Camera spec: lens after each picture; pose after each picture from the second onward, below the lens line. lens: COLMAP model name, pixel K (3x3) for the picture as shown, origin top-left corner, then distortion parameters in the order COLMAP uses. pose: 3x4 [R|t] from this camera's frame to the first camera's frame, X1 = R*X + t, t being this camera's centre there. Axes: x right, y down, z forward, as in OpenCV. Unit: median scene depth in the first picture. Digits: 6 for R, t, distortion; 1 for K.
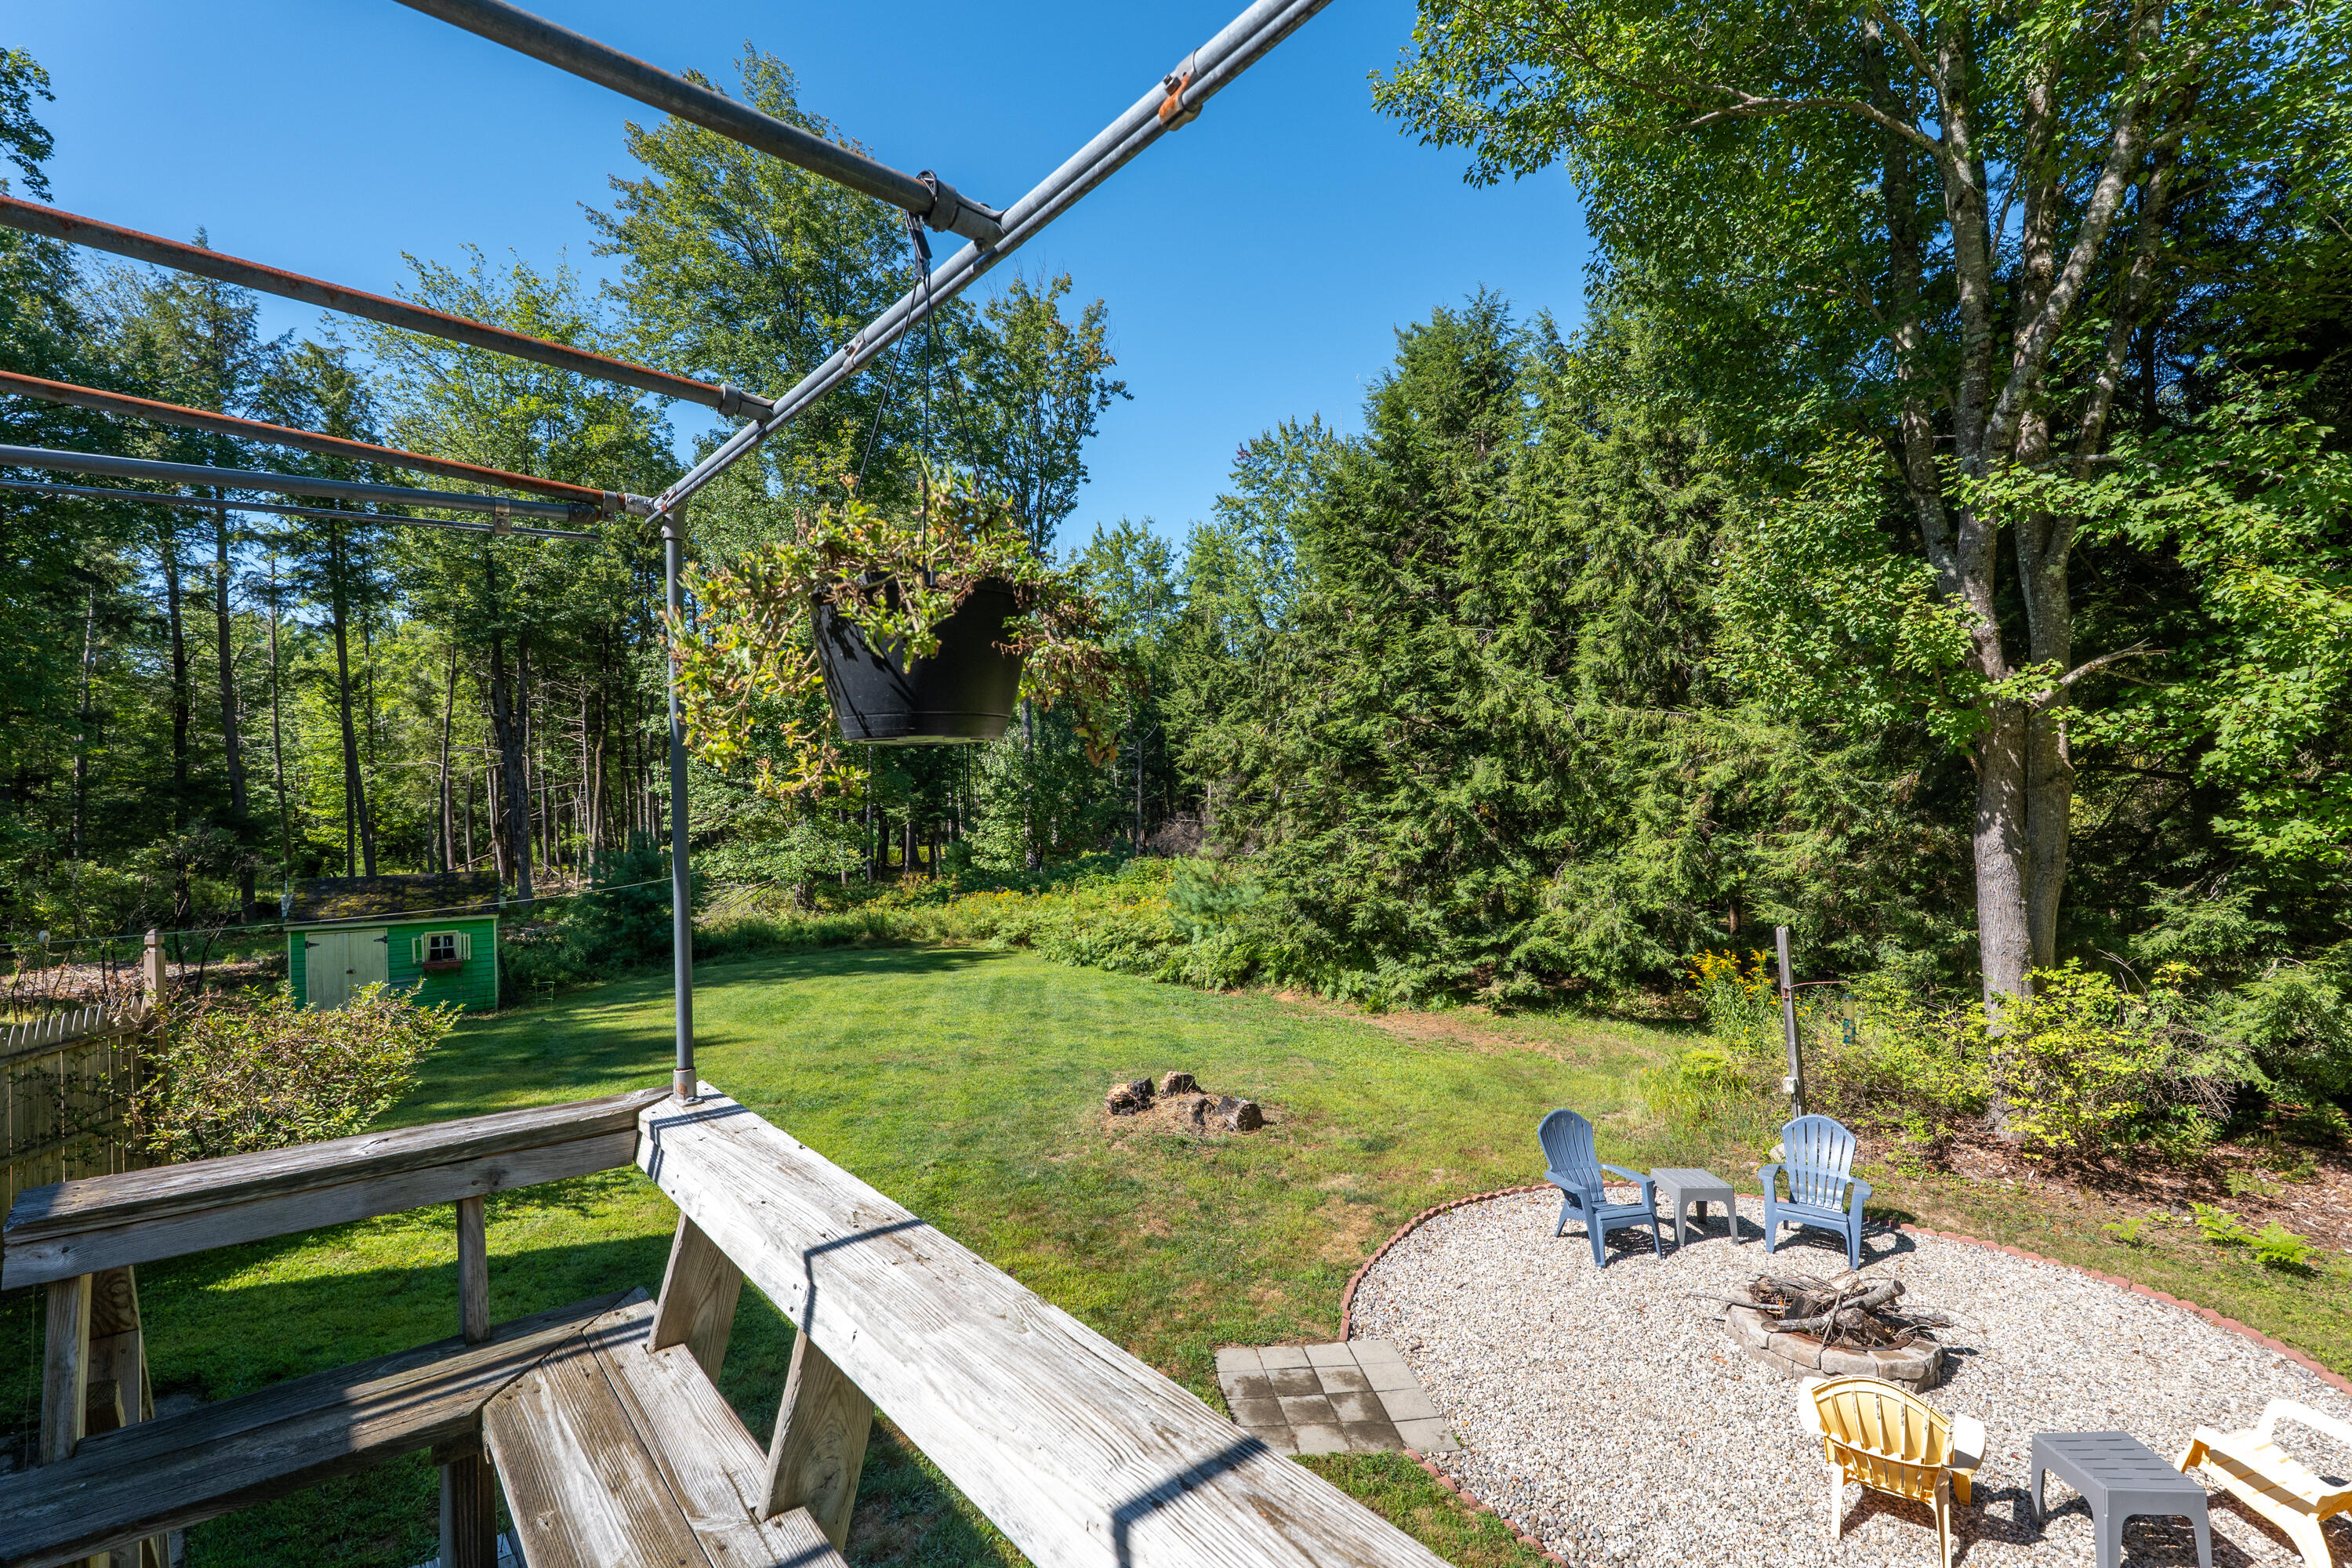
lens RADIAL K [[1077.5, 0, 1176.0], [0, 1077.5, 784.0], [0, 0, 1]] dist [0.000188, 0.001103]
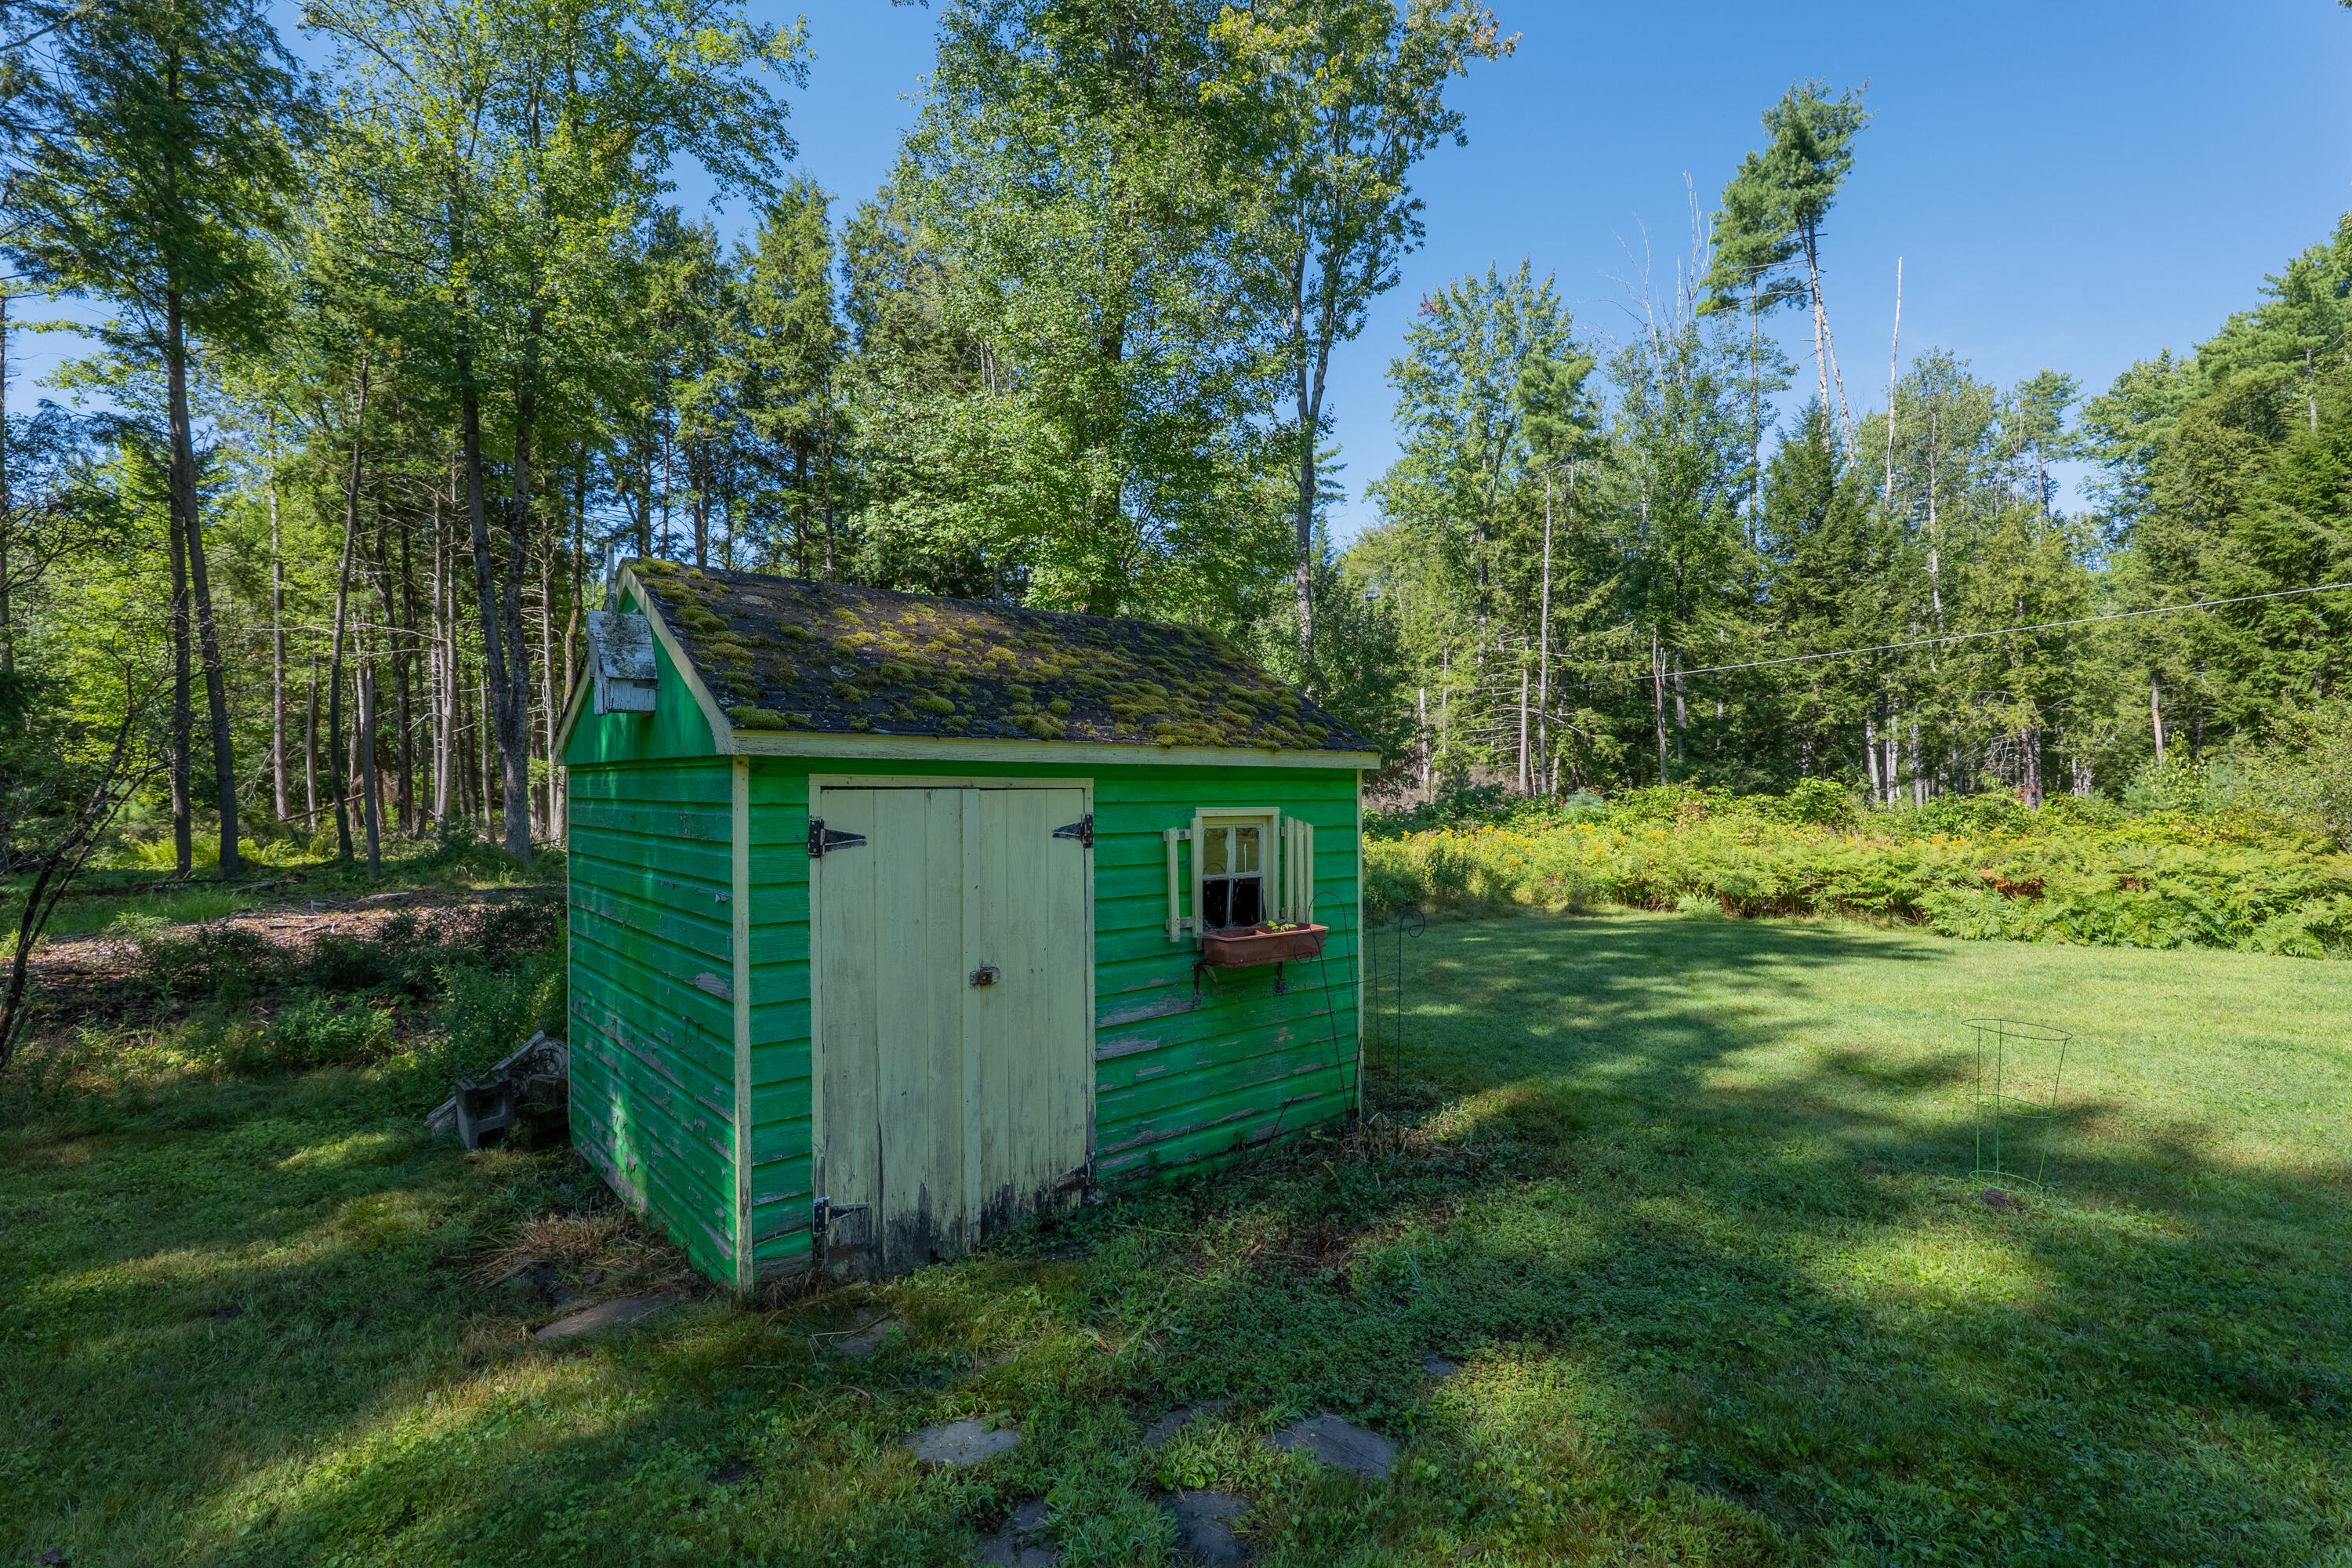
lens RADIAL K [[1077.5, 0, 1176.0], [0, 1077.5, 784.0], [0, 0, 1]] dist [0.000188, 0.001103]
pose [[0.999698, 0.000477, 0.024585, -0.299129], [-0.001344, 0.999378, 0.035239, 0.052637], [-0.024553, -0.035261, 0.999076, 0.323217]]
